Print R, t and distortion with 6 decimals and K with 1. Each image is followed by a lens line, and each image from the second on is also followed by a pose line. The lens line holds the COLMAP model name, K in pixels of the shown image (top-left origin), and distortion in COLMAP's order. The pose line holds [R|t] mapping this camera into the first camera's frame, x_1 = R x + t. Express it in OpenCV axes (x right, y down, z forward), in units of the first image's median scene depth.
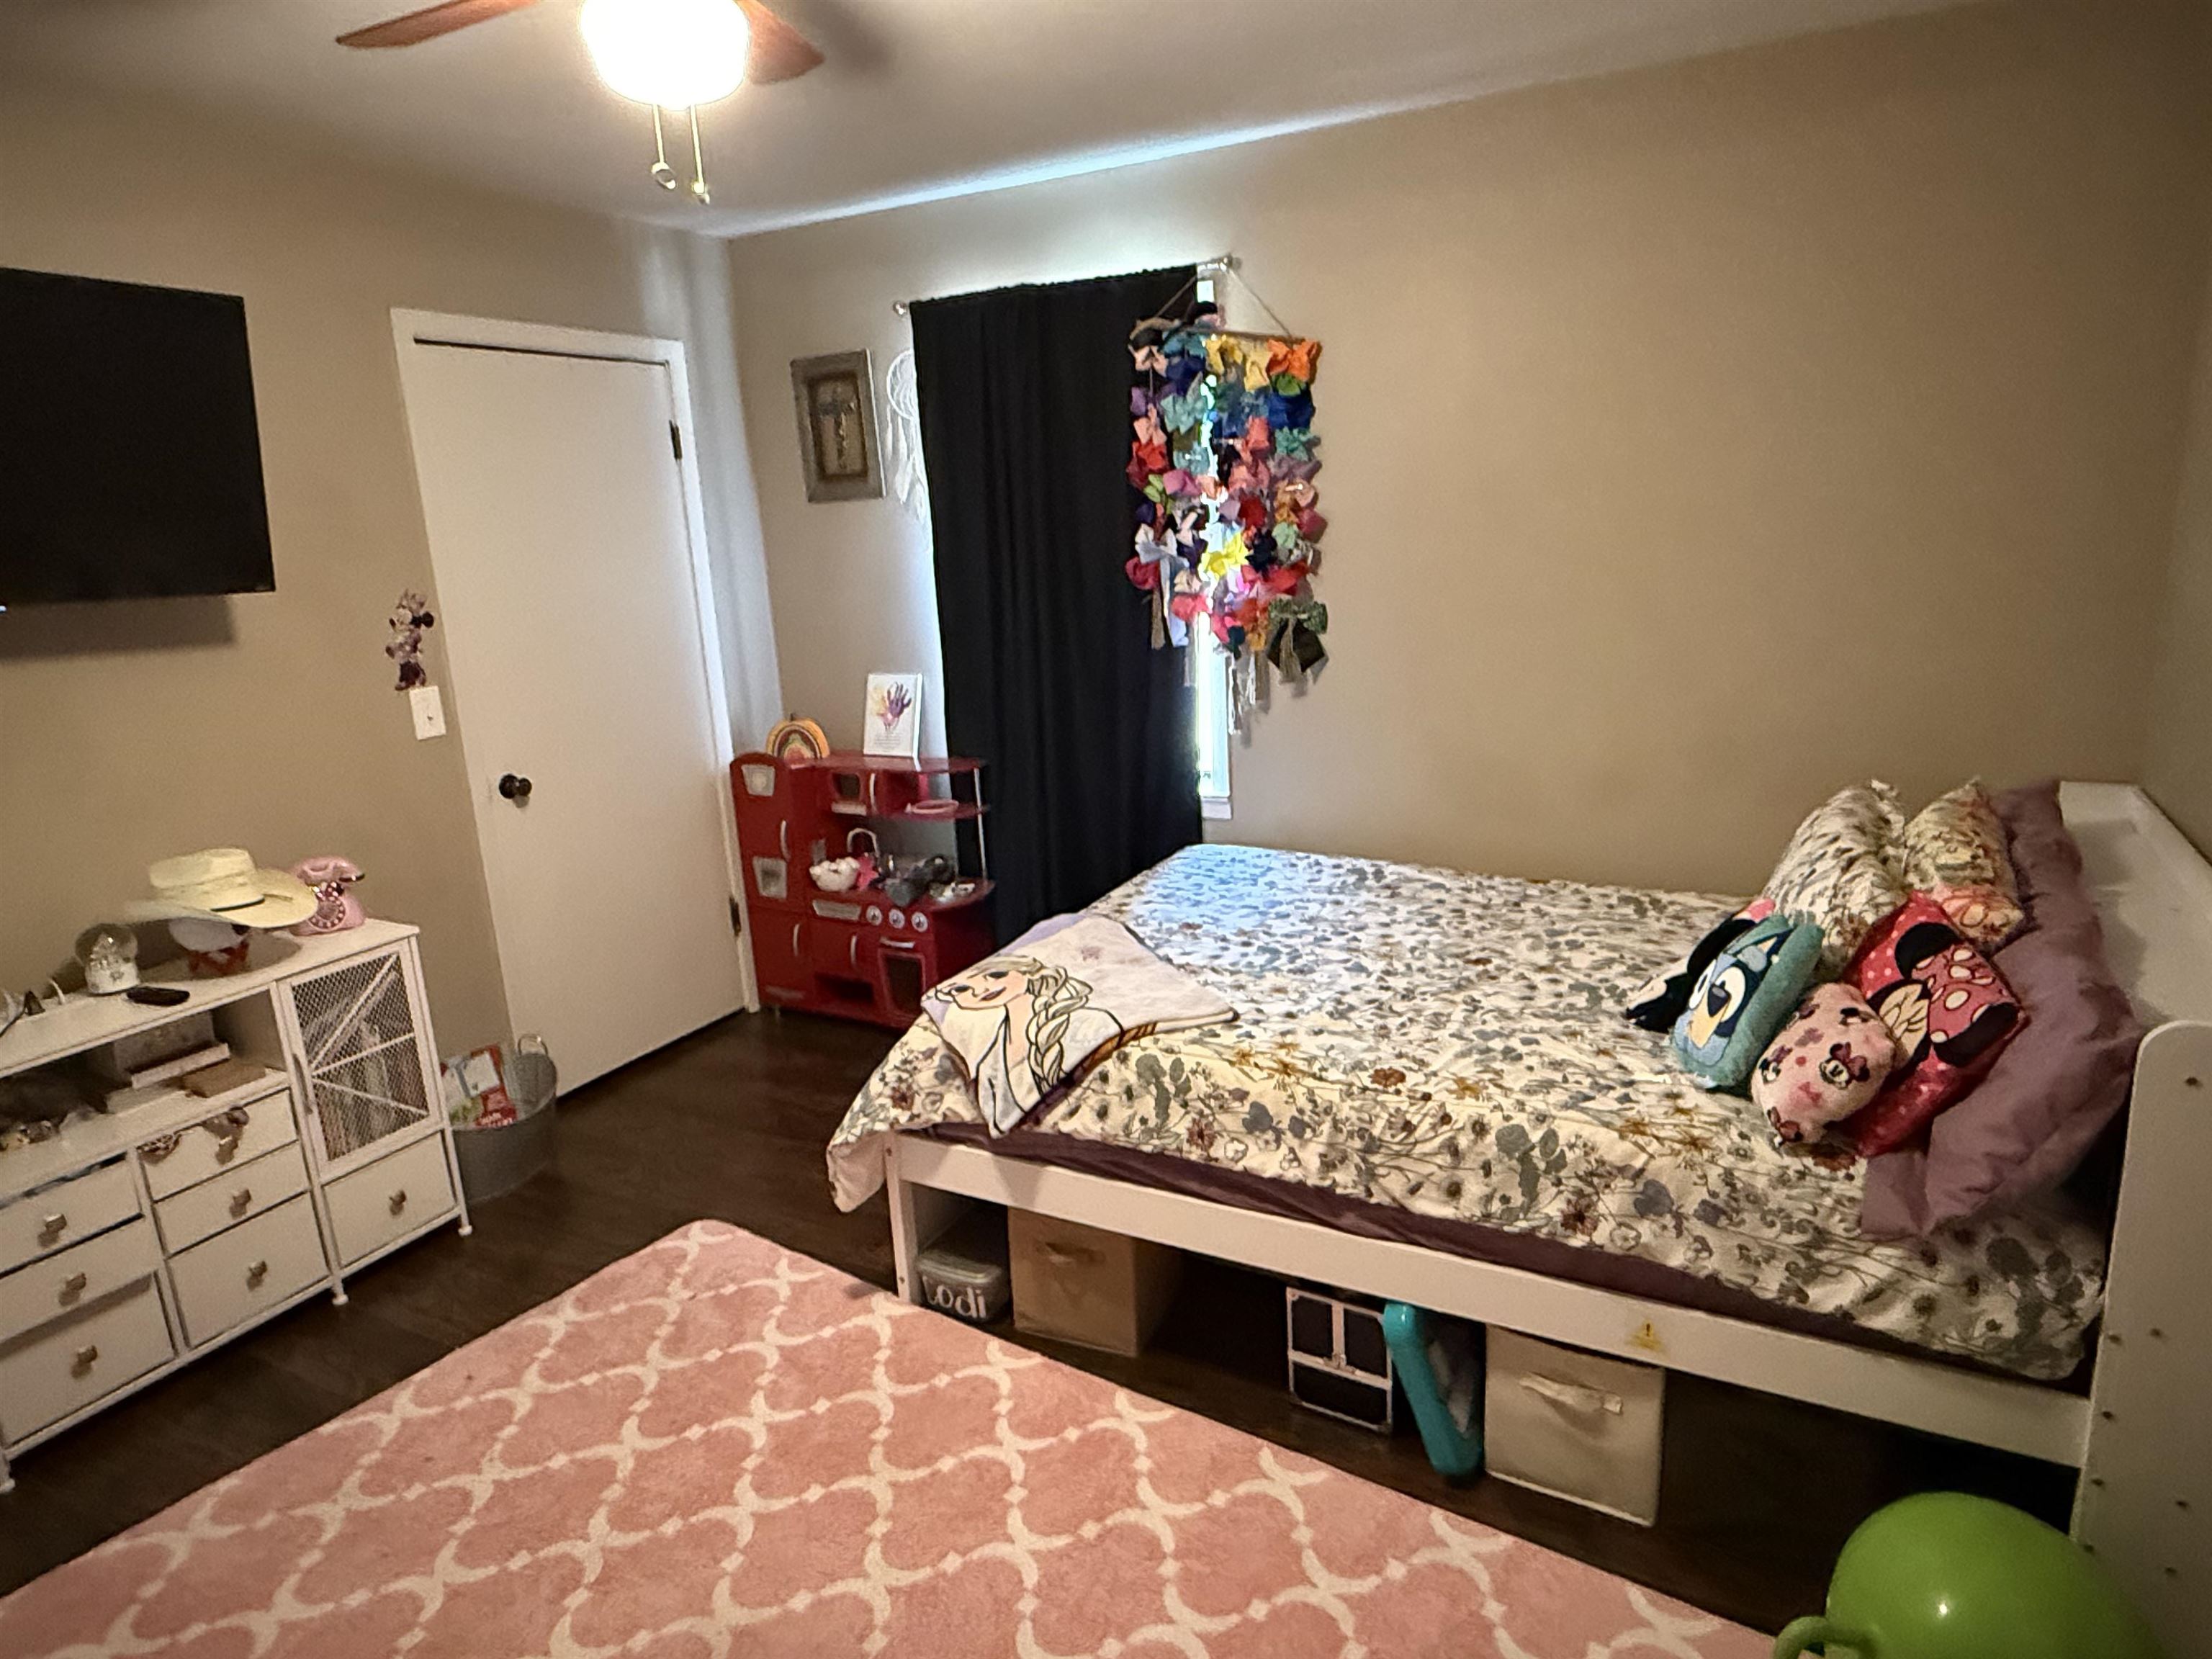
lens RADIAL K [[1303.1, 0, 1108.8], [0, 1303.1, 827.6], [0, 0, 1]] dist [-0.029070, 0.000037]
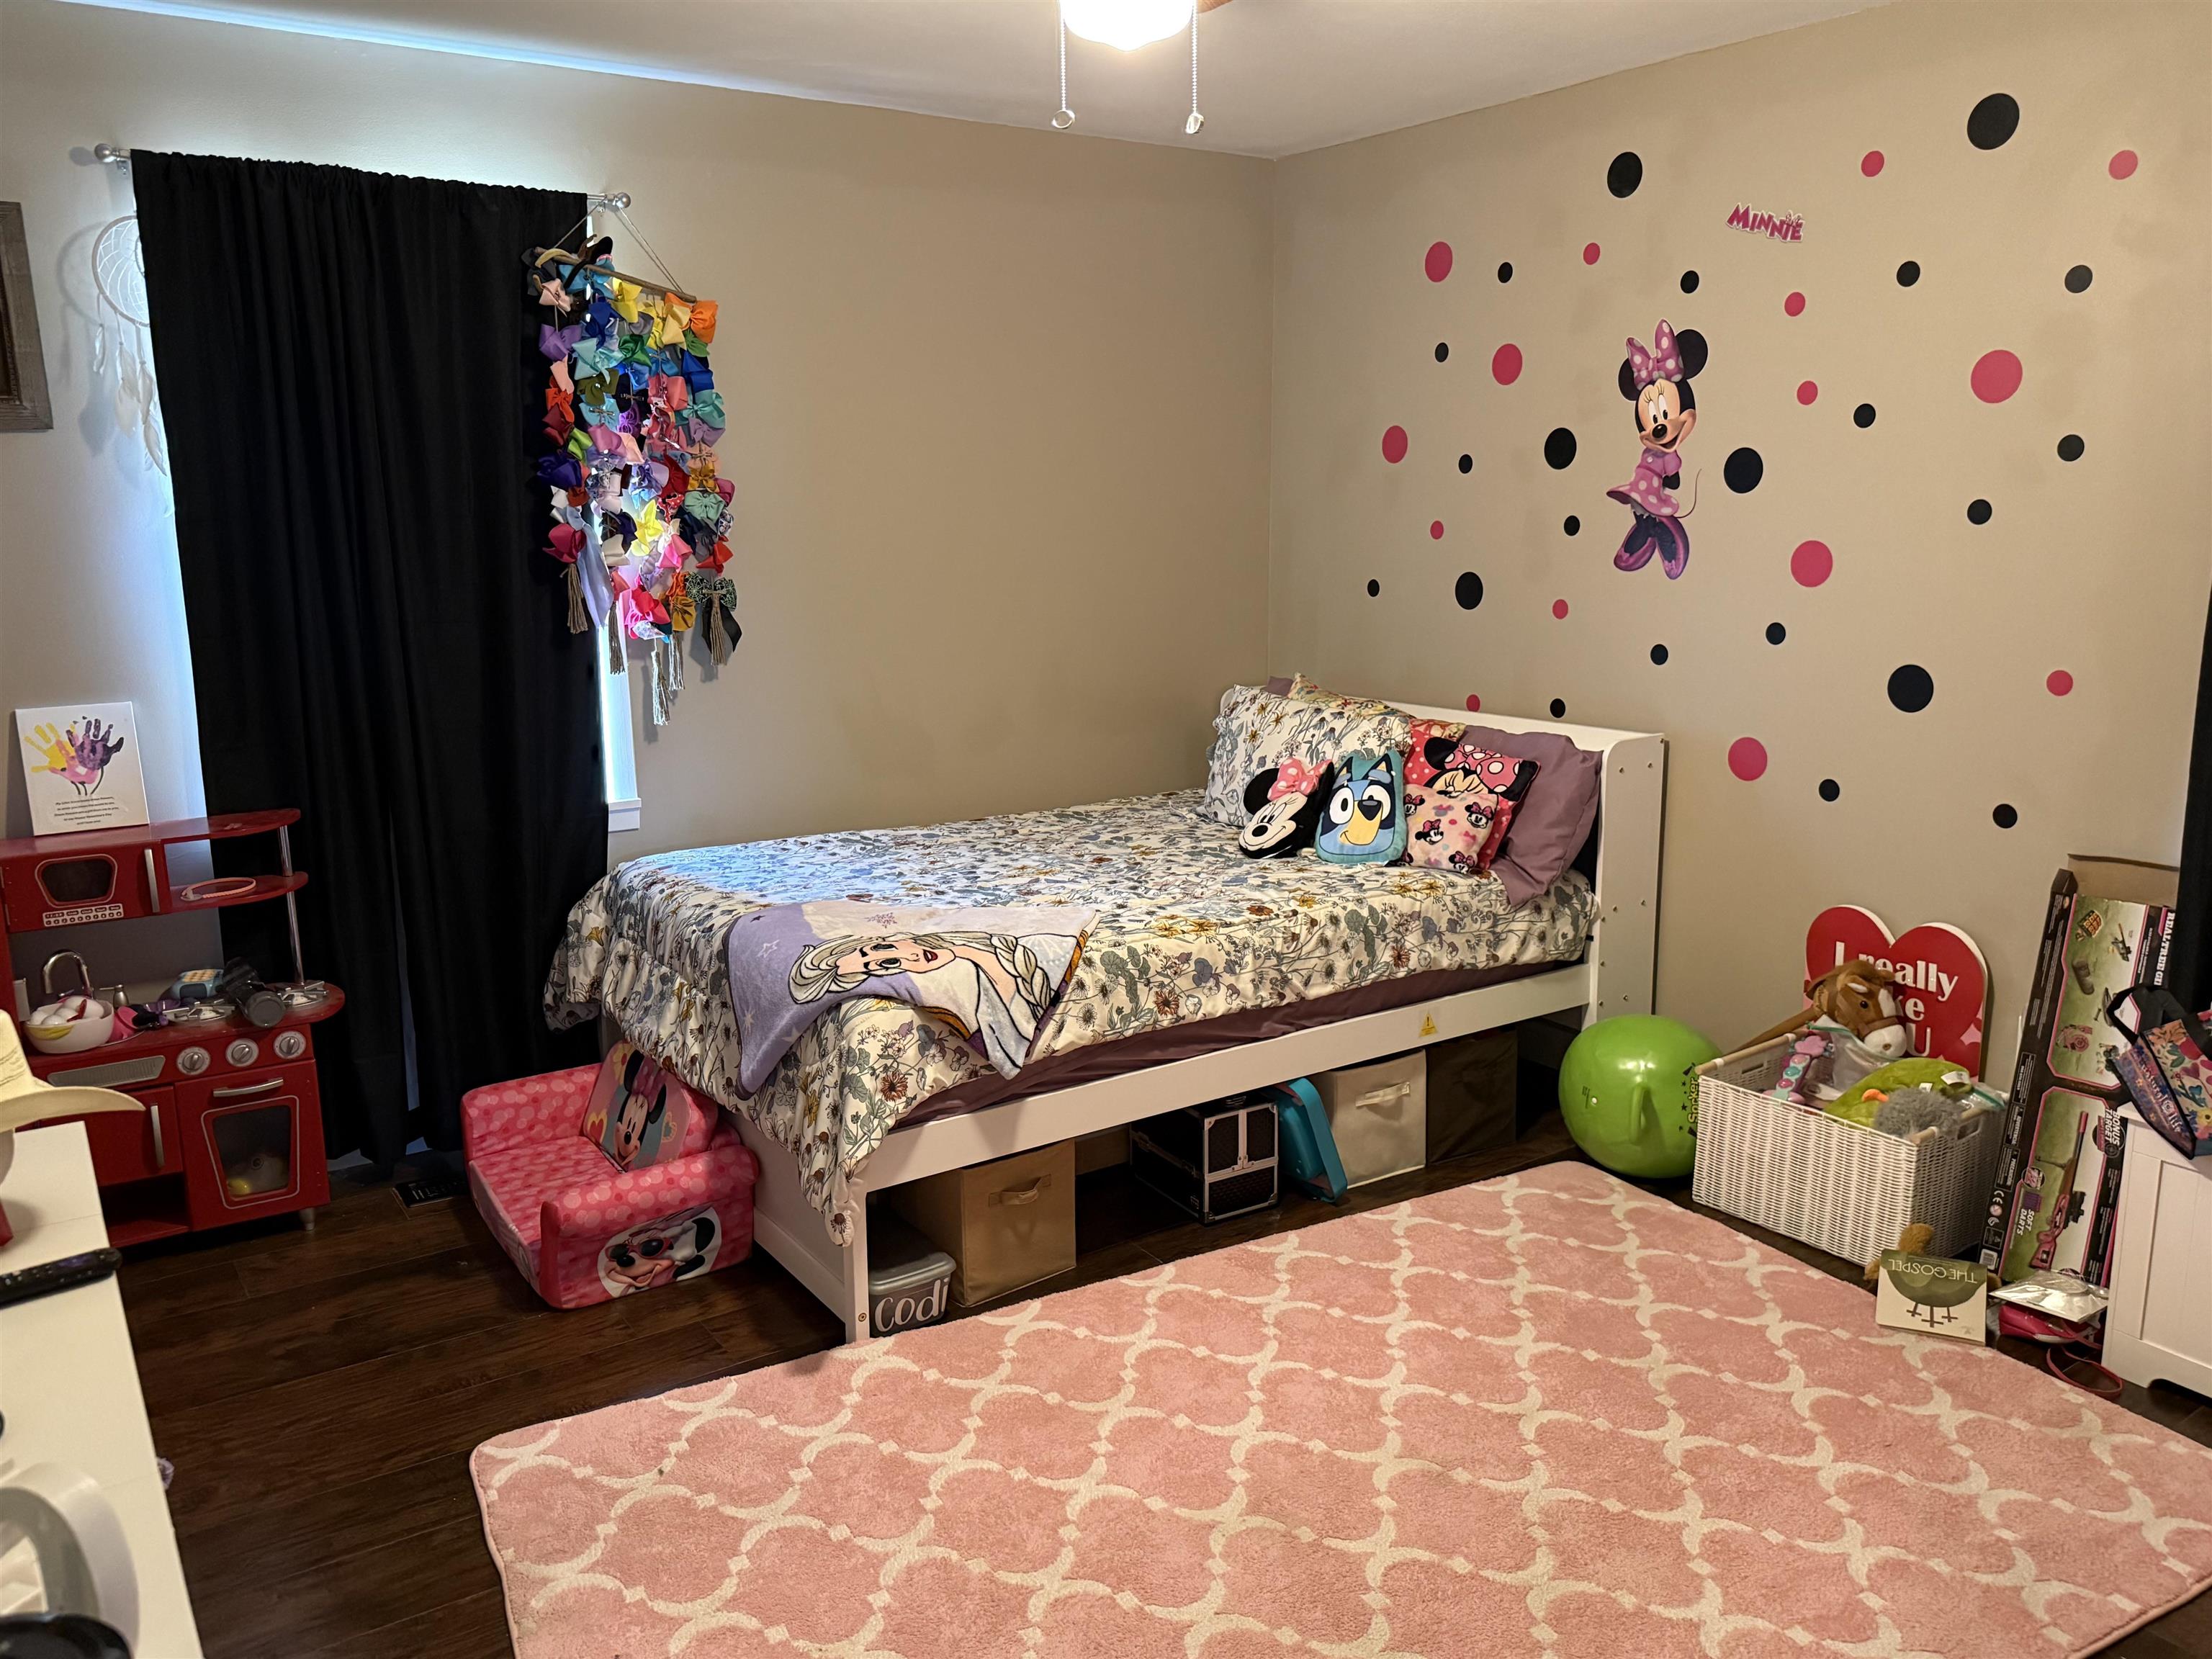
lens RADIAL K [[1619.6, 0, 1105.8], [0, 1619.6, 830.0], [0, 0, 1]] dist [0.026370, -0.027146]
pose [[0.461541, -0.135514, 0.876708, -1.188601], [0.195951, 0.979427, 0.048234, 0.007255], [-0.865207, 0.149530, 0.478599, 0.338483]]
